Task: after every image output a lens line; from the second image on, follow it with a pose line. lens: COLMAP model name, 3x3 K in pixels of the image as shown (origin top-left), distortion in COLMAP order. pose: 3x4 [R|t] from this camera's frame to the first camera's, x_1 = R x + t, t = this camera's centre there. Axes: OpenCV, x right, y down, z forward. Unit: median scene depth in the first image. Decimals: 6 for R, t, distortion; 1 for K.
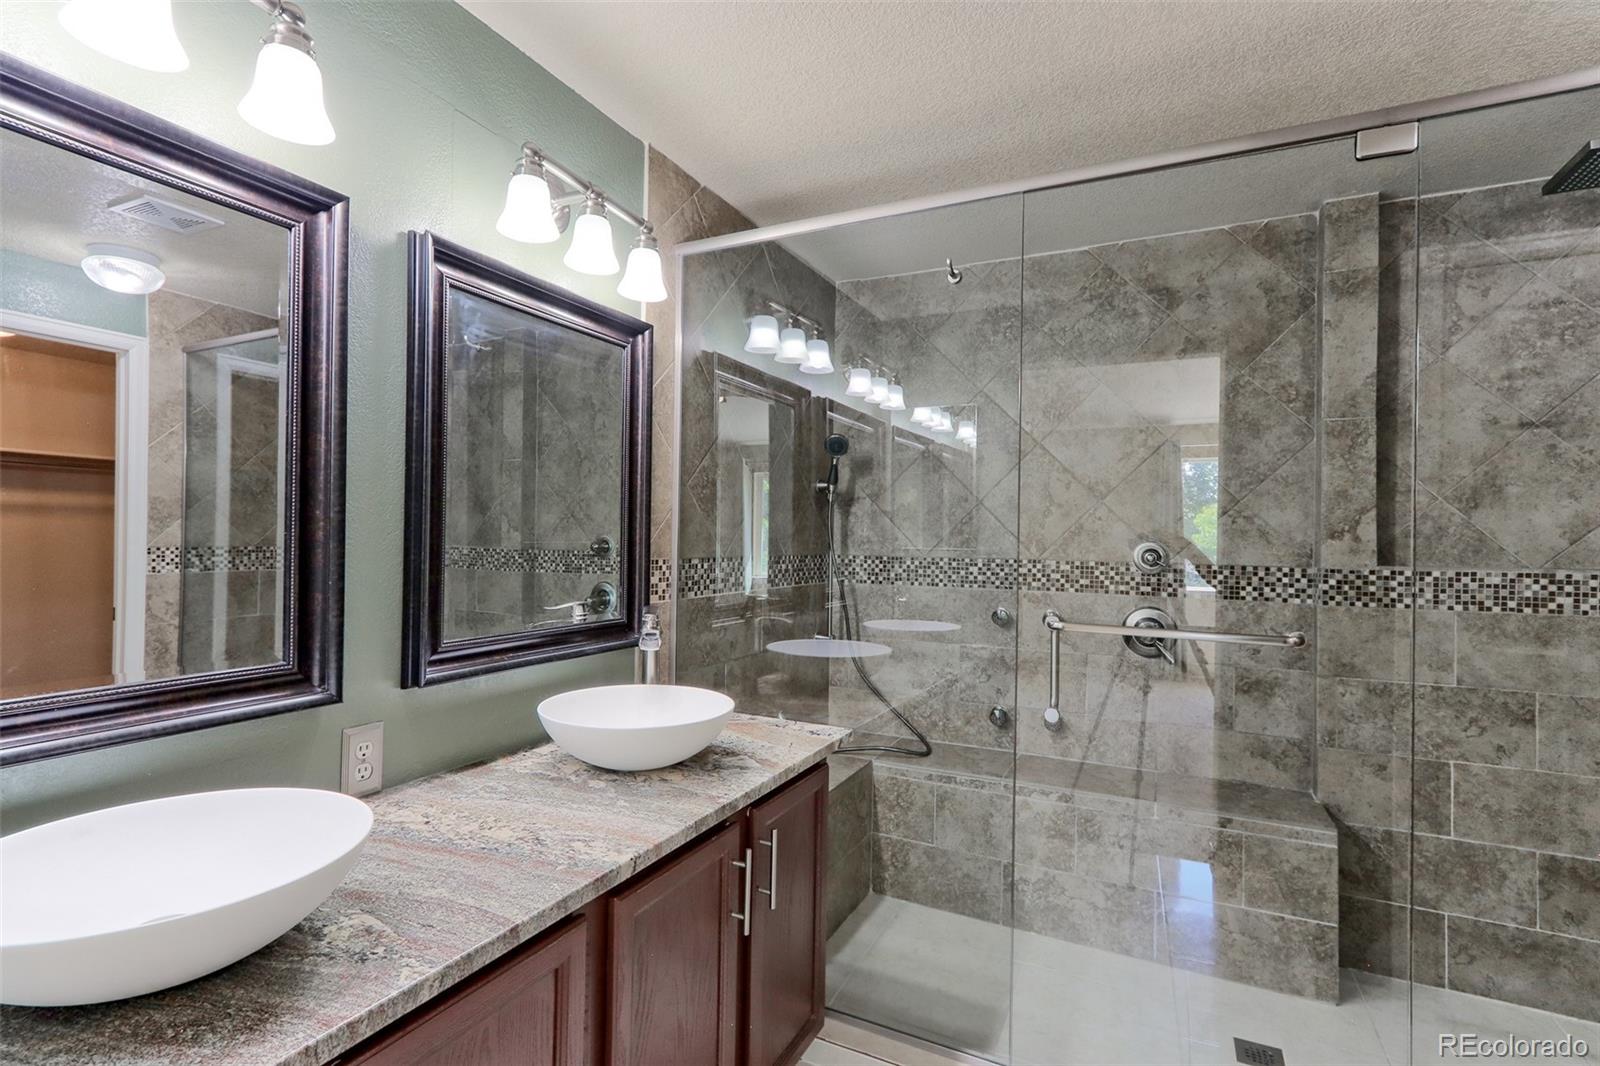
lens RADIAL K [[749.3, 0, 799.2], [0, 749.3, 534.5], [0, 0, 1]] dist [-0.000236, 0.002381]
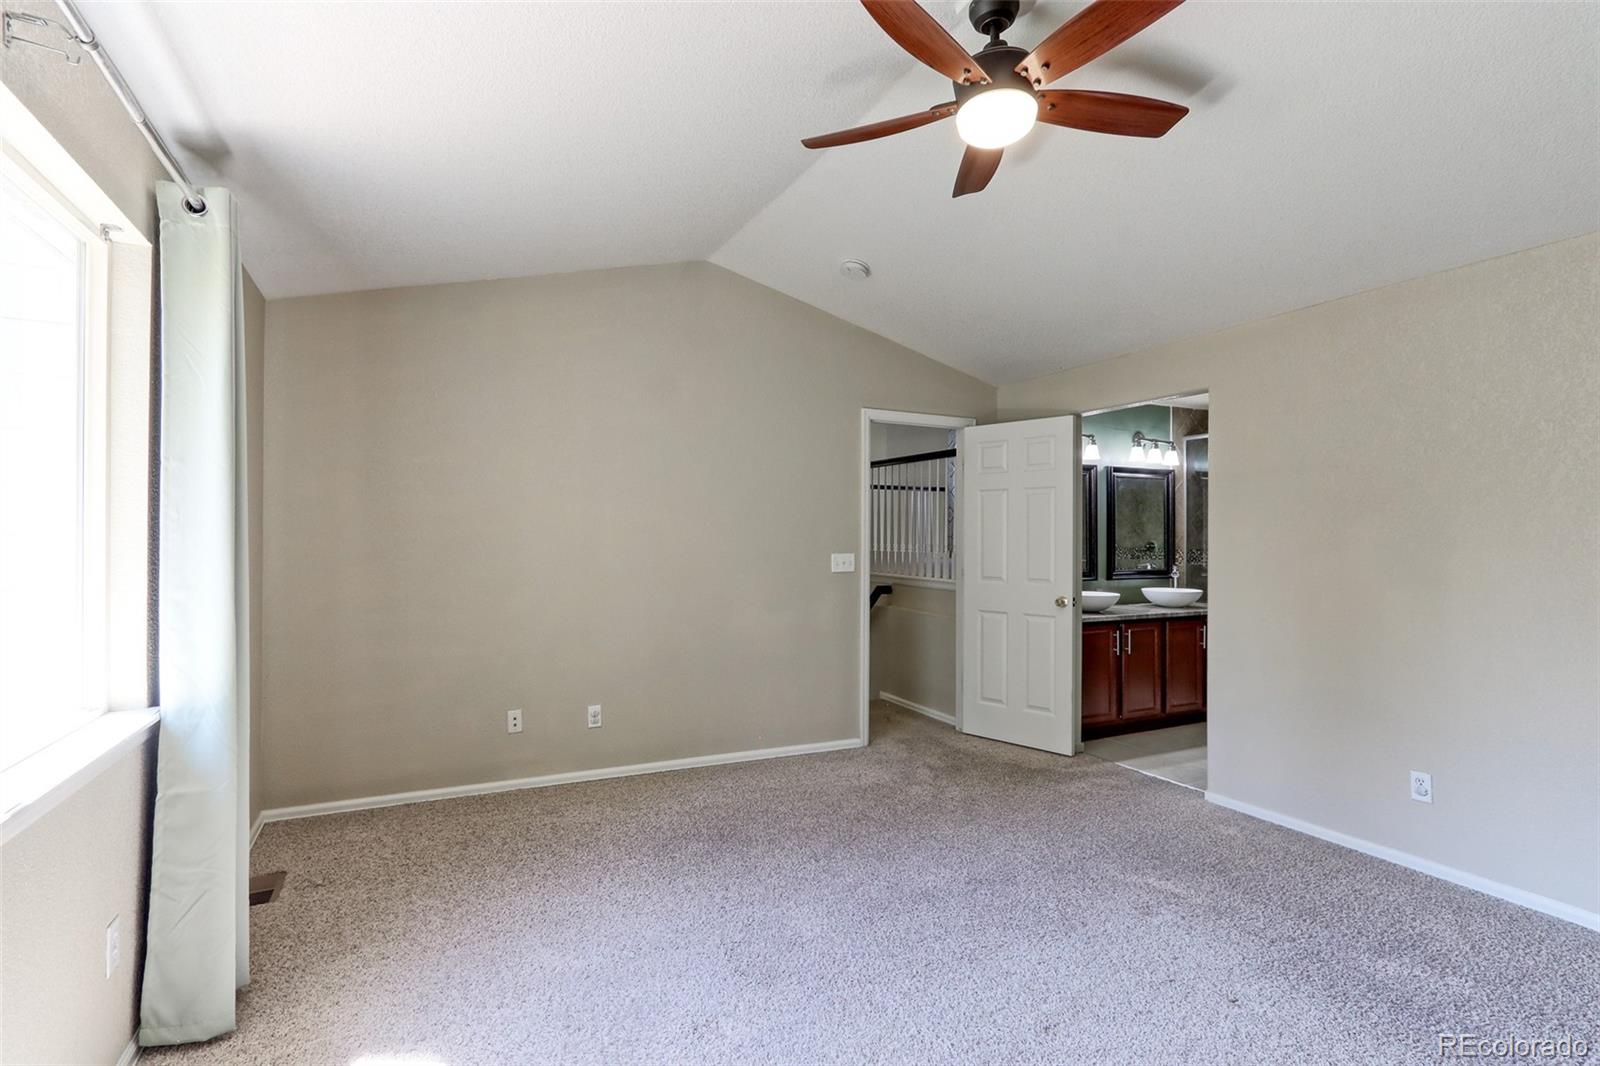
lens RADIAL K [[749.3, 0, 796.9], [0, 749.3, 532.7], [0, 0, 1]] dist [-0.000236, 0.002381]
pose [[0.782487, -0.016501, -0.622449, 0.420140], [0.012677, 0.999864, -0.010570, -0.016237], [0.622538, 0.000380, 0.782589, -1.982358]]
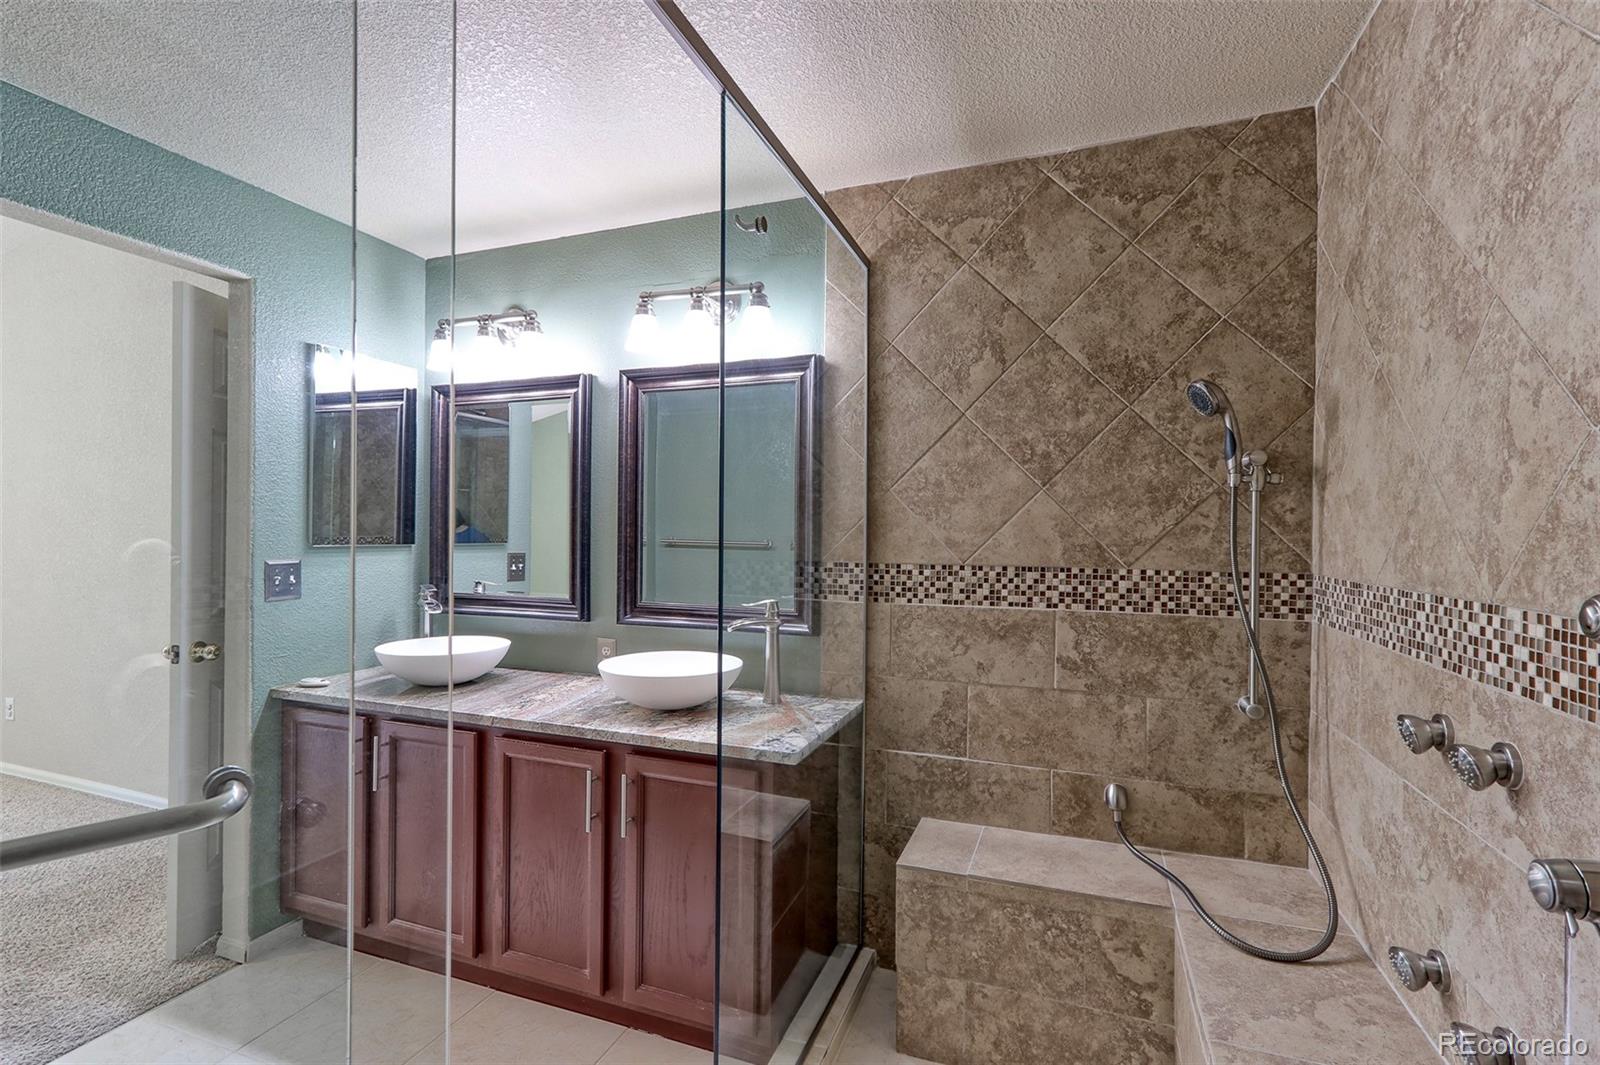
lens RADIAL K [[749.3, 0, 800.4], [0, 749.3, 531.6], [0, 0, 1]] dist [-0.000236, 0.002381]
pose [[0.100622, -0.014141, -0.994824, 0.821614], [-0.001074, 0.999897, -0.014322, 0.003601], [0.994924, 0.002510, 0.100596, 0.767230]]
